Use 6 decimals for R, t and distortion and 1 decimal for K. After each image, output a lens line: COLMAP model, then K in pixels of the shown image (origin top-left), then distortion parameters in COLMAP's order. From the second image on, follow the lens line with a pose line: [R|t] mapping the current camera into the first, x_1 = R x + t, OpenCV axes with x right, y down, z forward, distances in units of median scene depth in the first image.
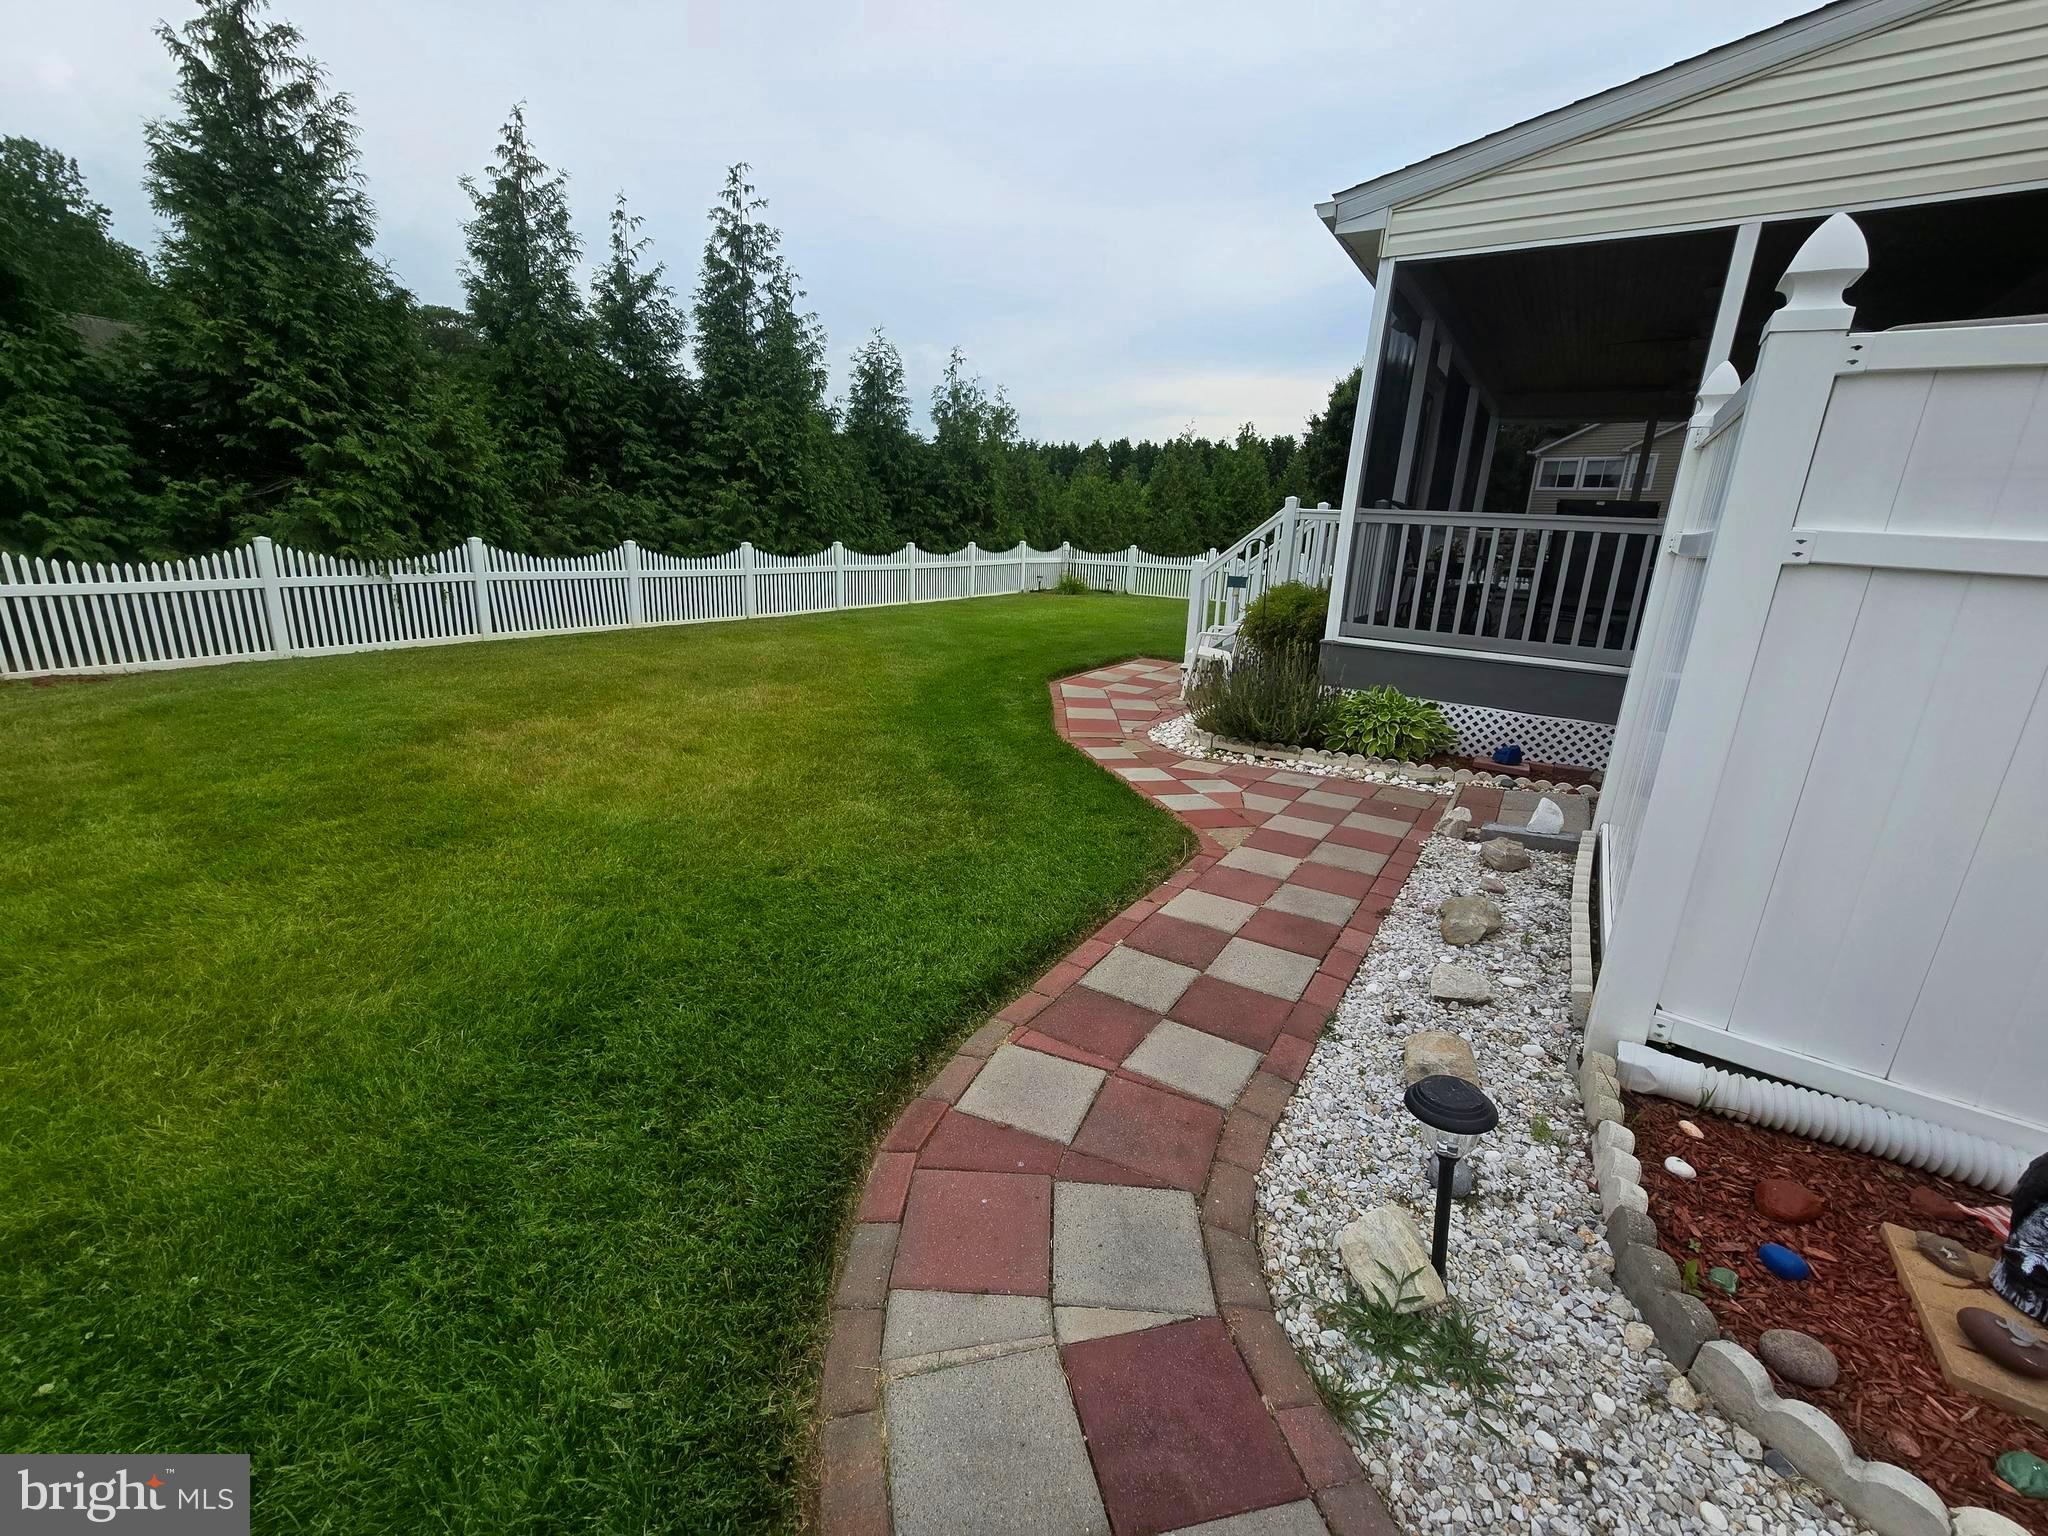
lens RADIAL K [[840.8, 0, 1011.9], [0, 840.8, 751.6], [0, 0, 1]] dist [-0.001297, 0.000756]
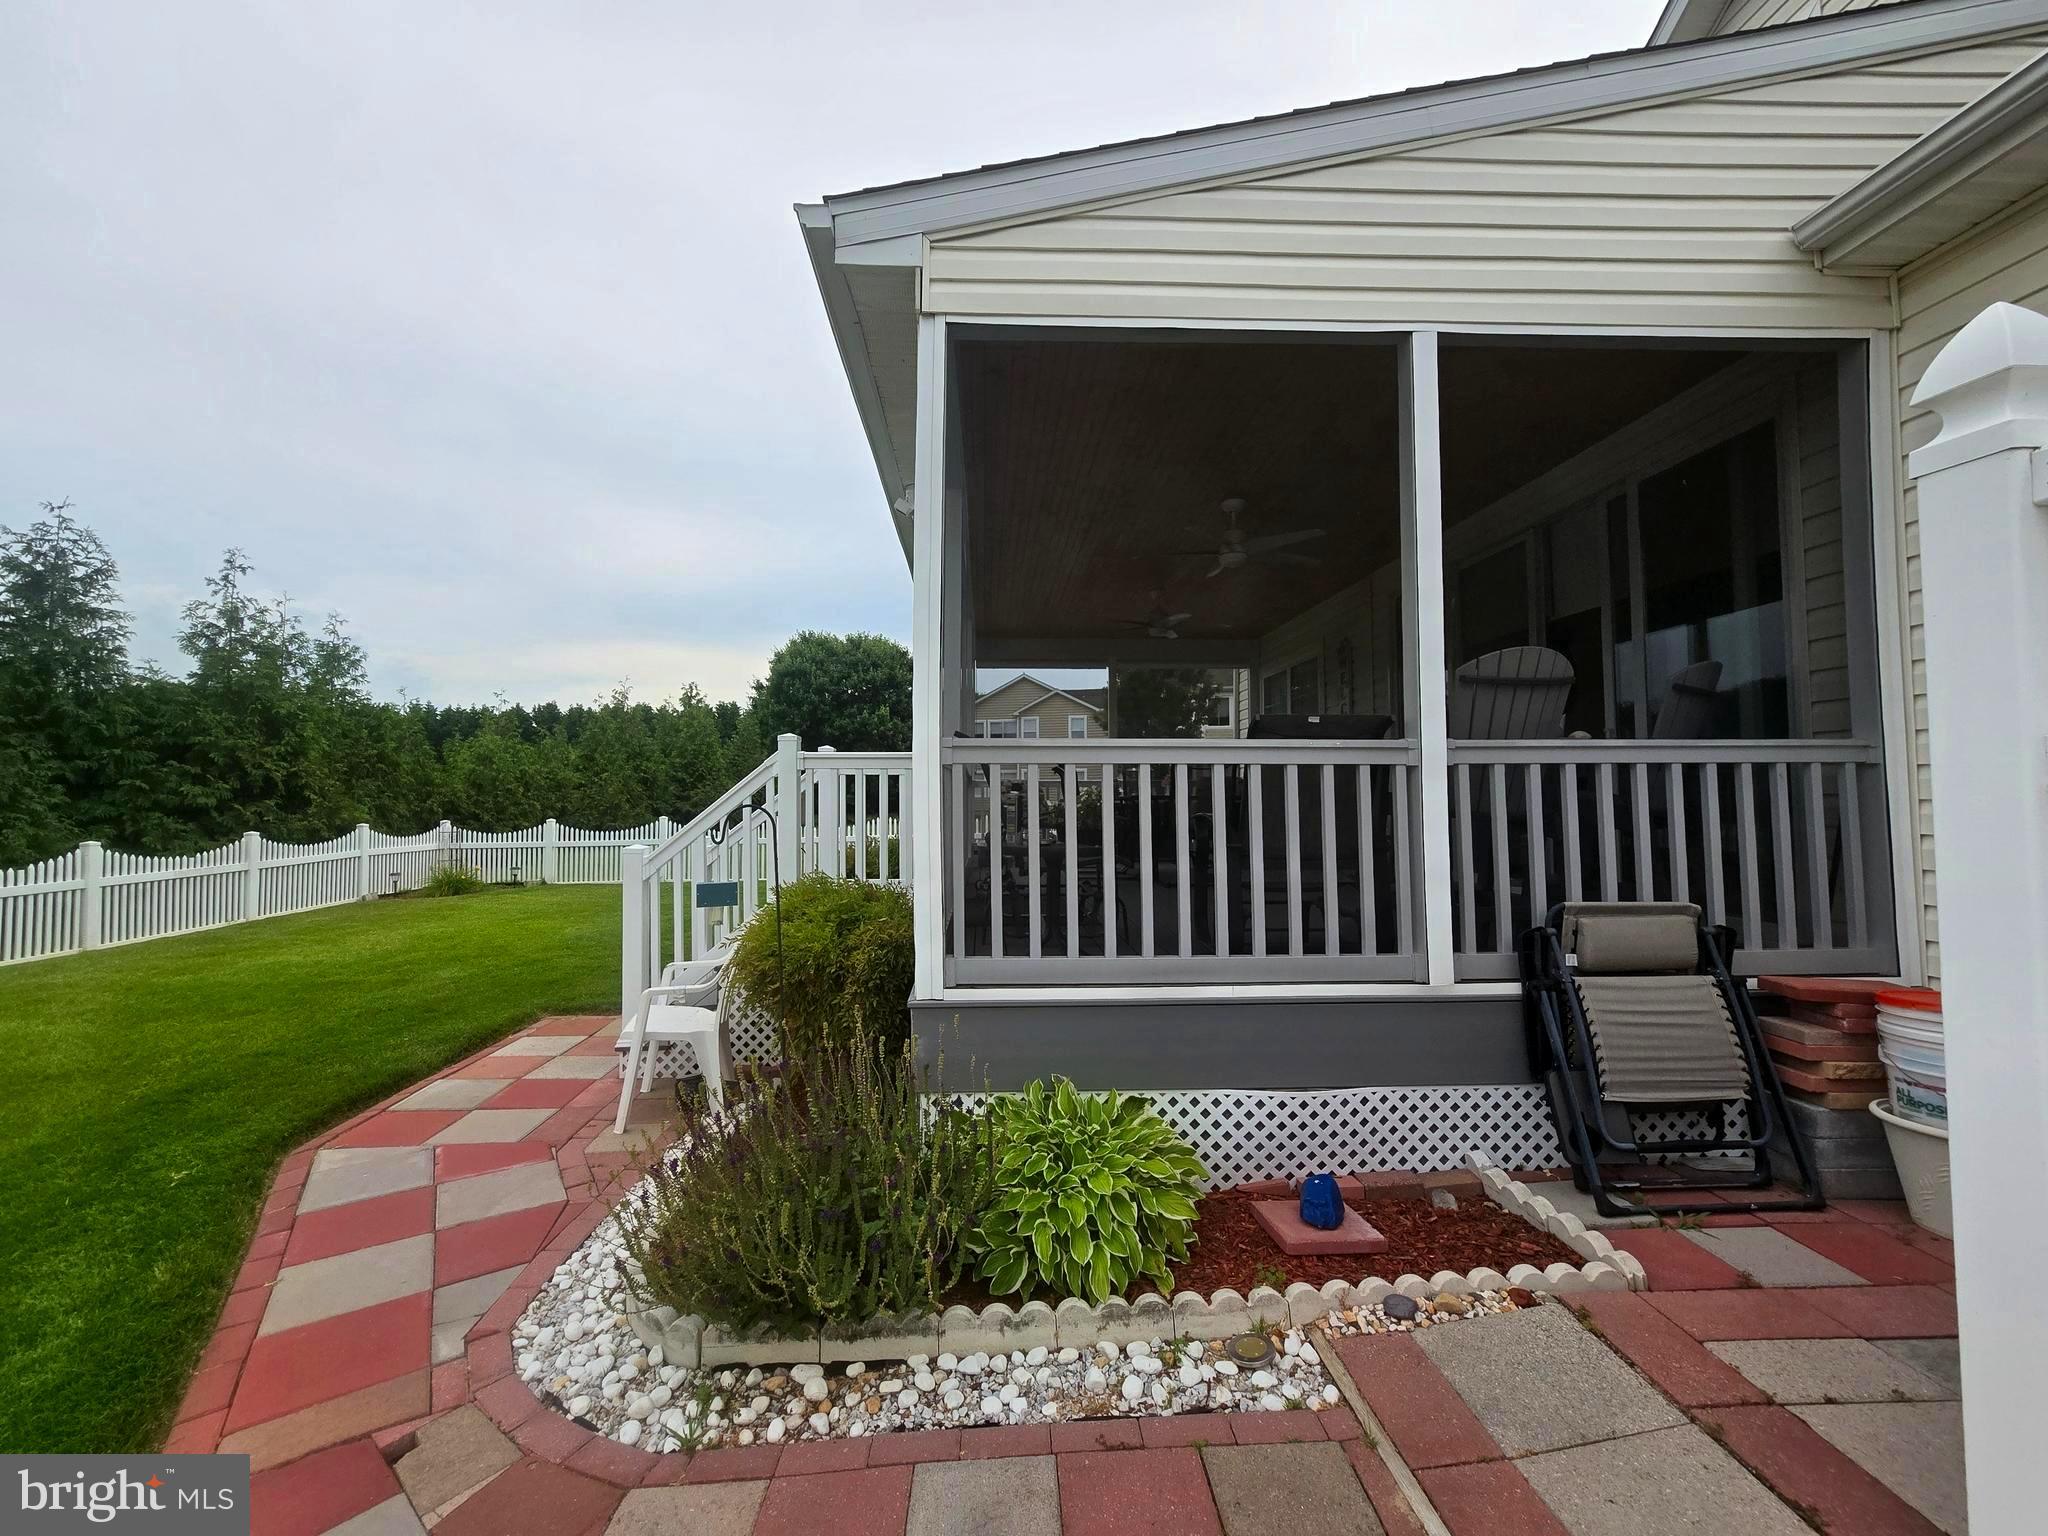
lens RADIAL K [[840.8, 0, 1005.9], [0, 840.8, 748.7], [0, 0, 1]] dist [-0.001297, 0.000756]
pose [[0.816361, -0.016464, 0.577308, 0.047041], [0.191044, 0.951020, -0.243029, -0.048948], [-0.545030, 0.308690, 0.779521, 0.189143]]
